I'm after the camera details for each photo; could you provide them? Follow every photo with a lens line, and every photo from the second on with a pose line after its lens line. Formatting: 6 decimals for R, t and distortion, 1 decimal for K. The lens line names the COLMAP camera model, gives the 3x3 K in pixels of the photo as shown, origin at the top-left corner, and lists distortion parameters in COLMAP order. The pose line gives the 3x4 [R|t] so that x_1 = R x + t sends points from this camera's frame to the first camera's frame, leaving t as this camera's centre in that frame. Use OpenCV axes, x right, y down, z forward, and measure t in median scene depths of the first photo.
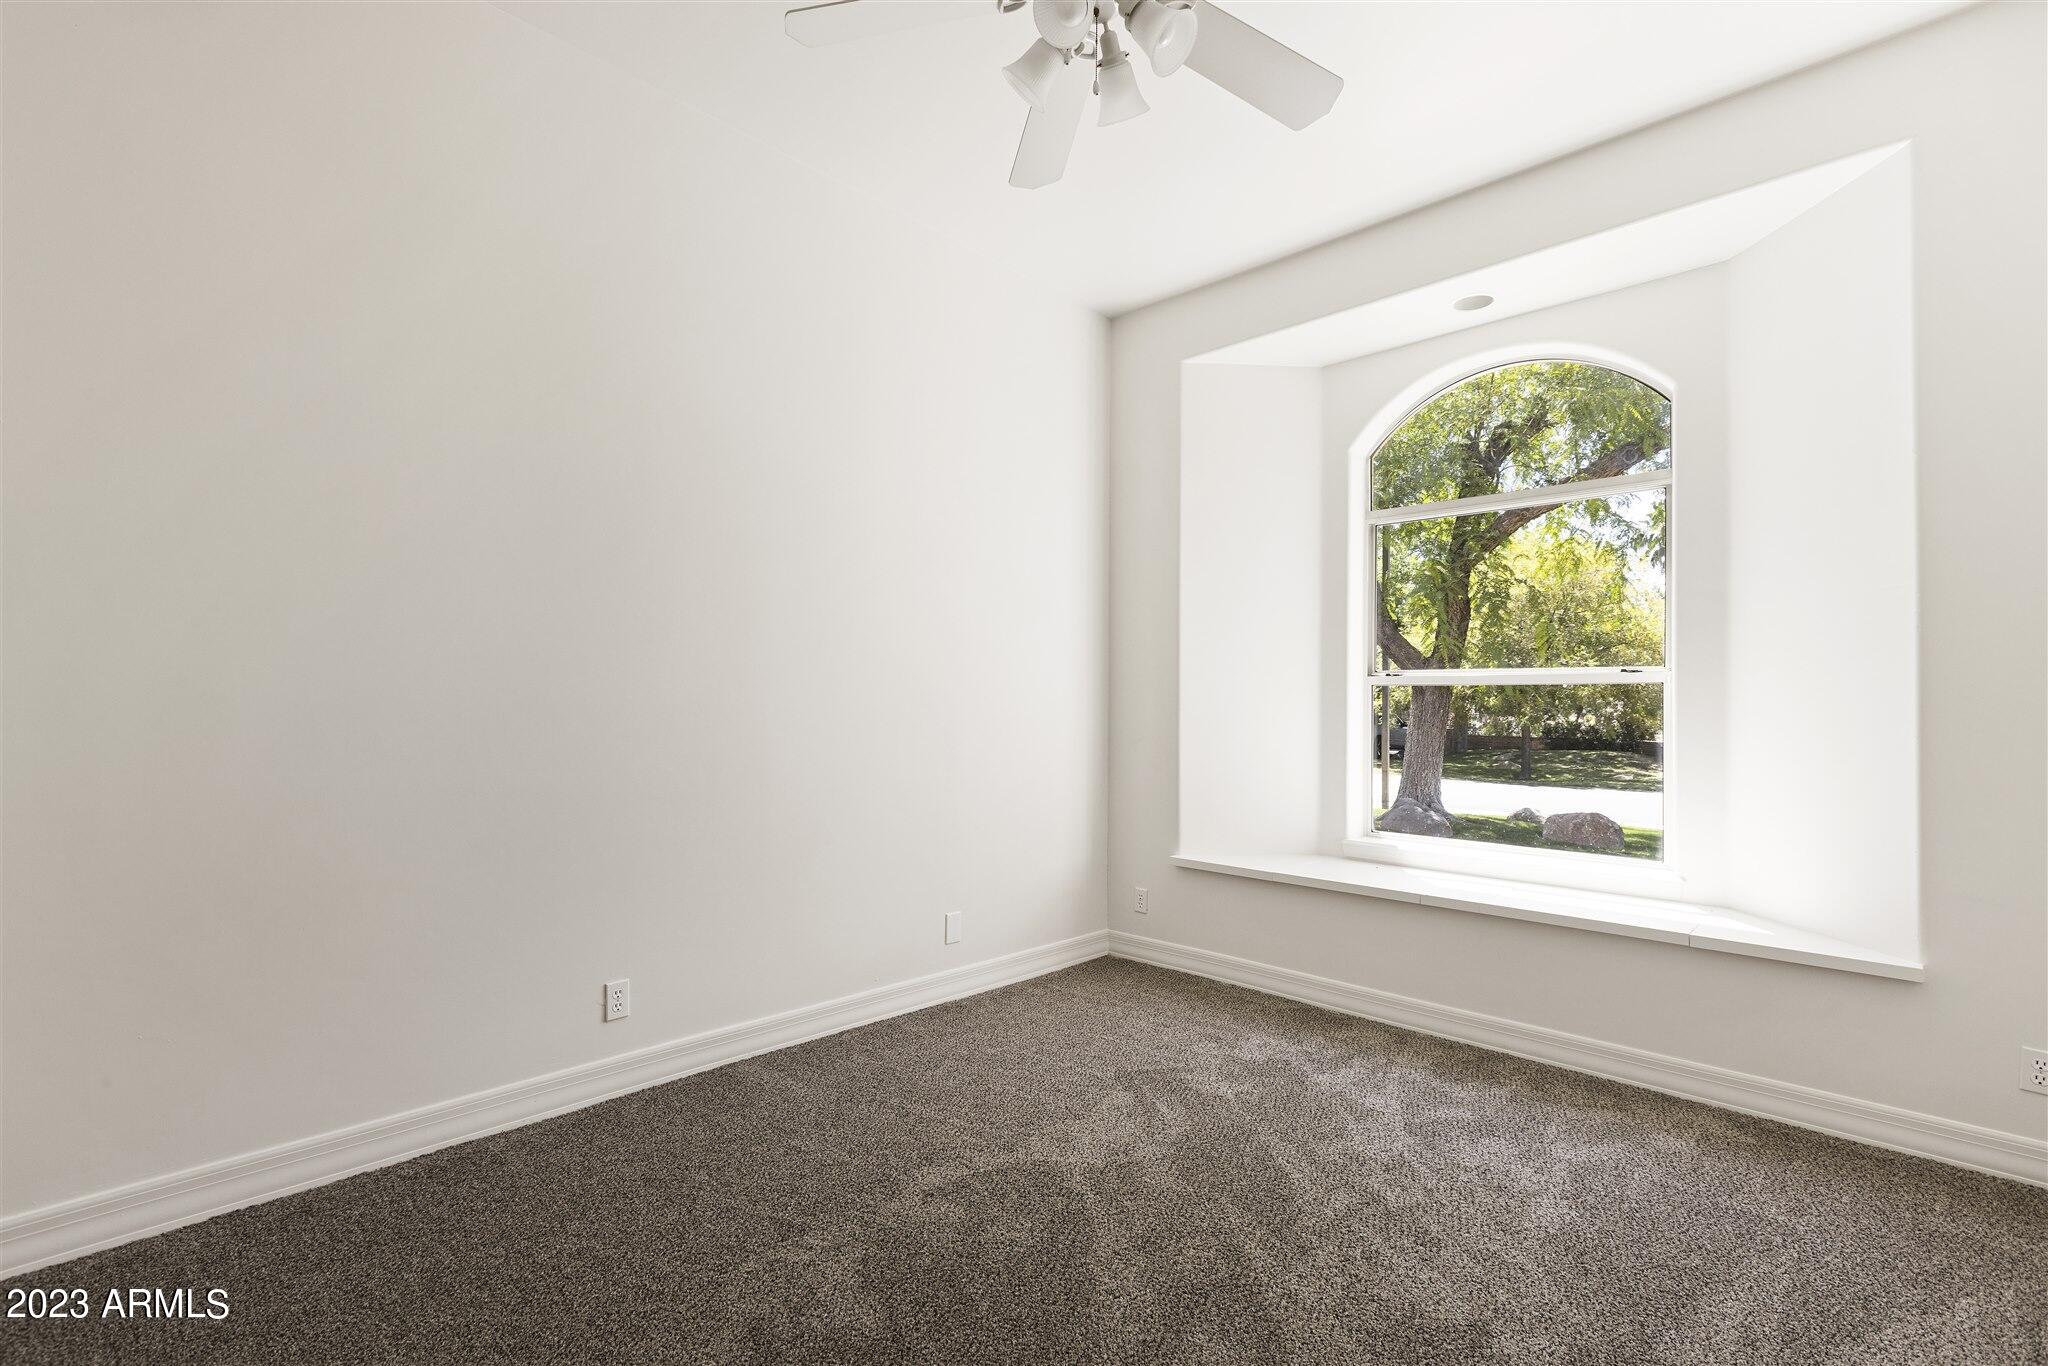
lens RADIAL K [[924.4, 0, 1025.8], [0, 924.4, 685.8], [0, 0, 1]] dist [0.002206, 0.000067]
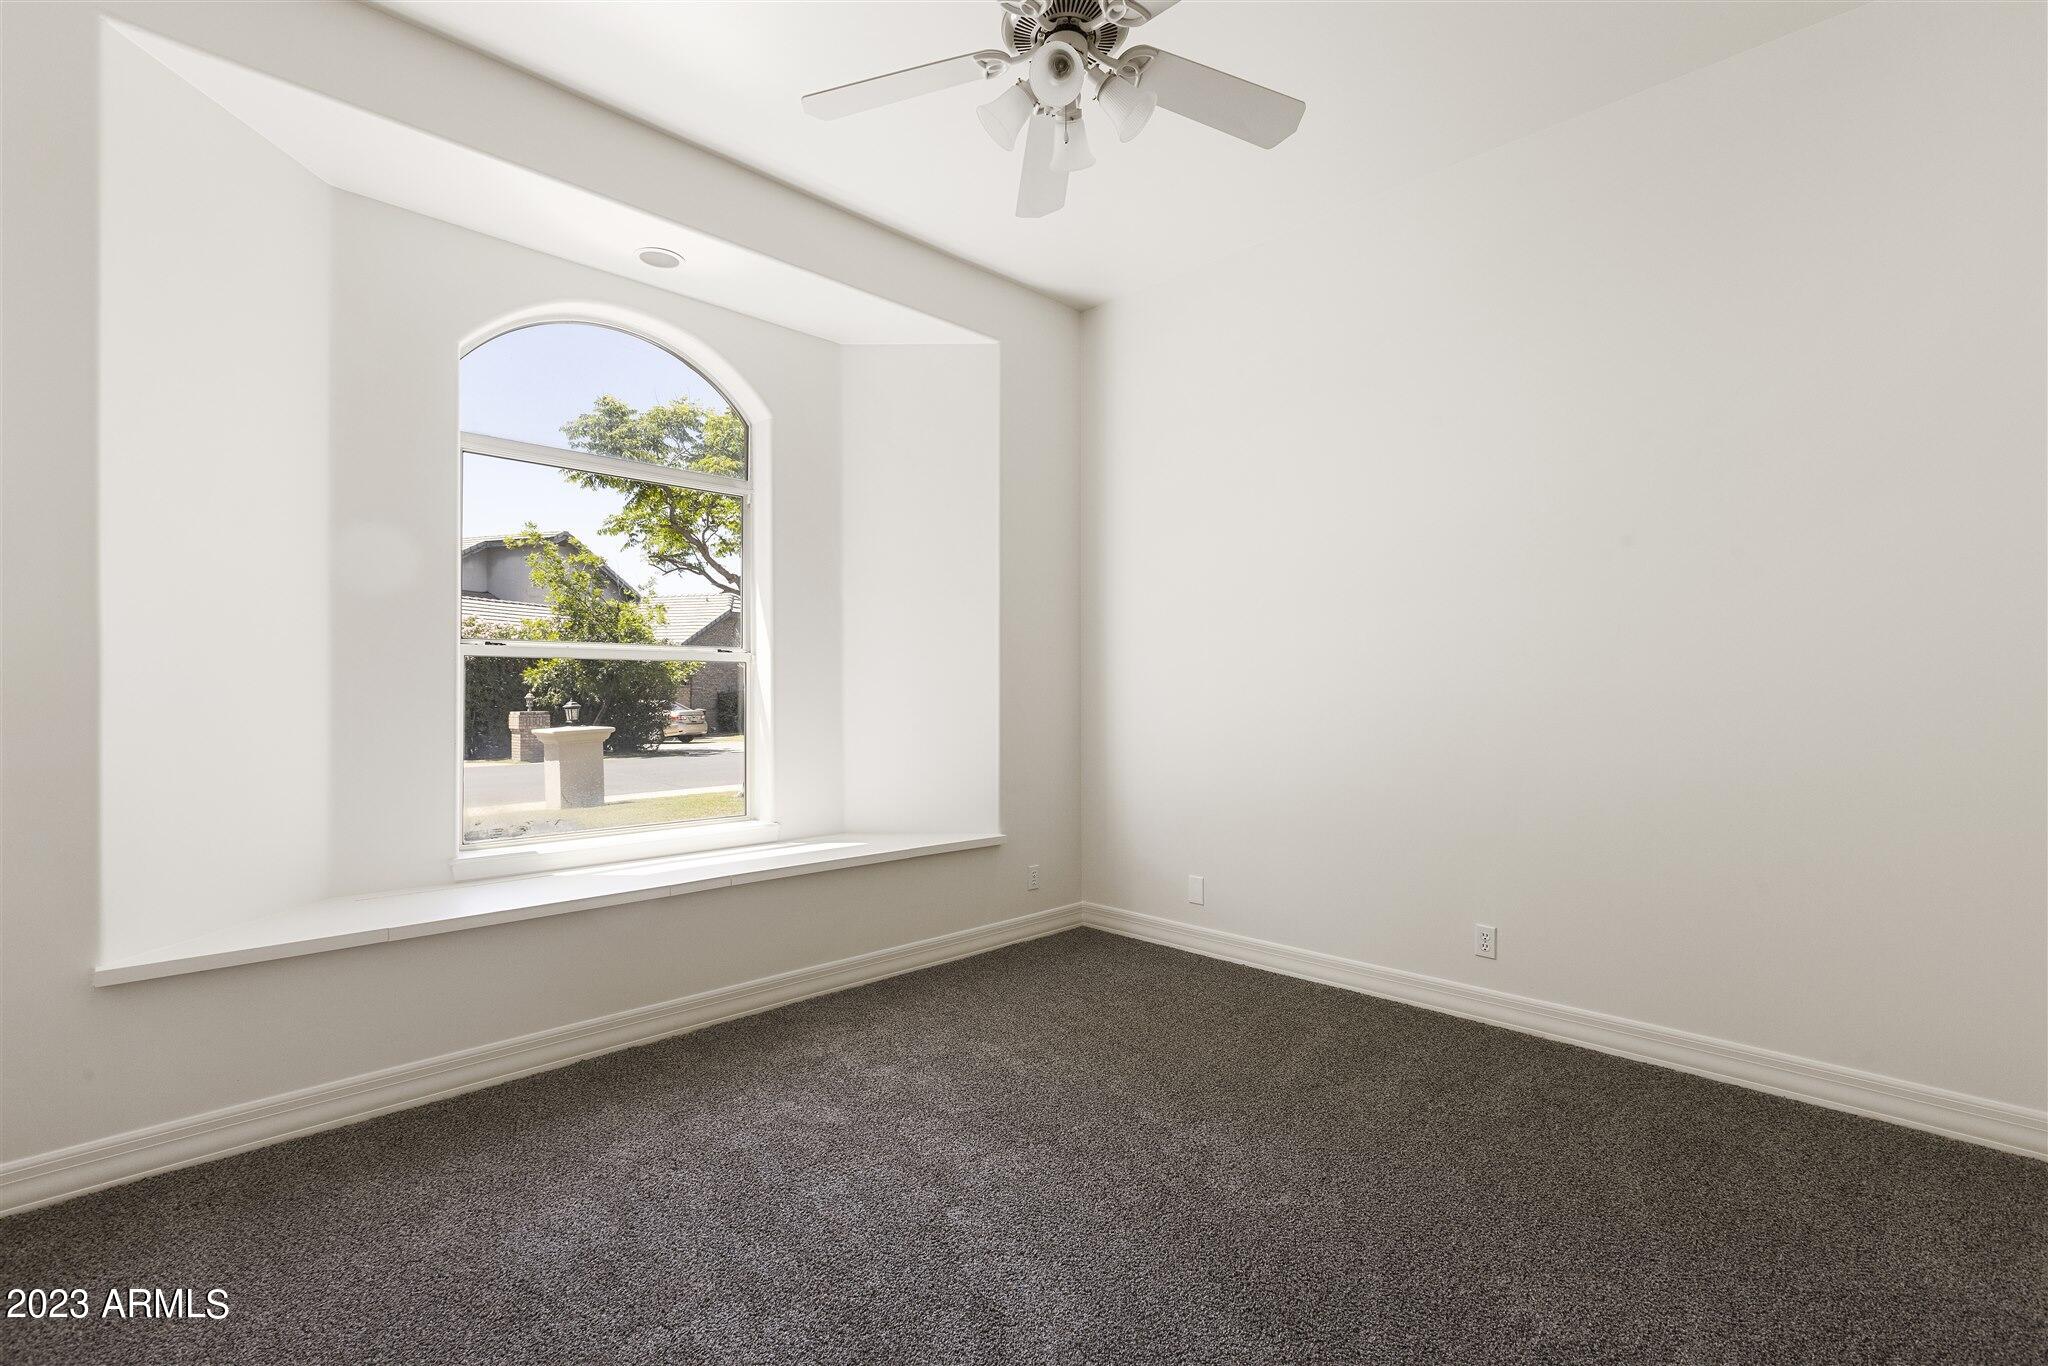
lens RADIAL K [[924.4, 0, 1025.4], [0, 924.4, 682.7], [0, 0, 1]] dist [0.002206, 0.000067]
pose [[0.010017, -0.013375, 0.999860, -0.428825], [-0.018611, 0.999735, 0.013559, 0.001988], [-0.999777, -0.018744, 0.009766, 0.550504]]
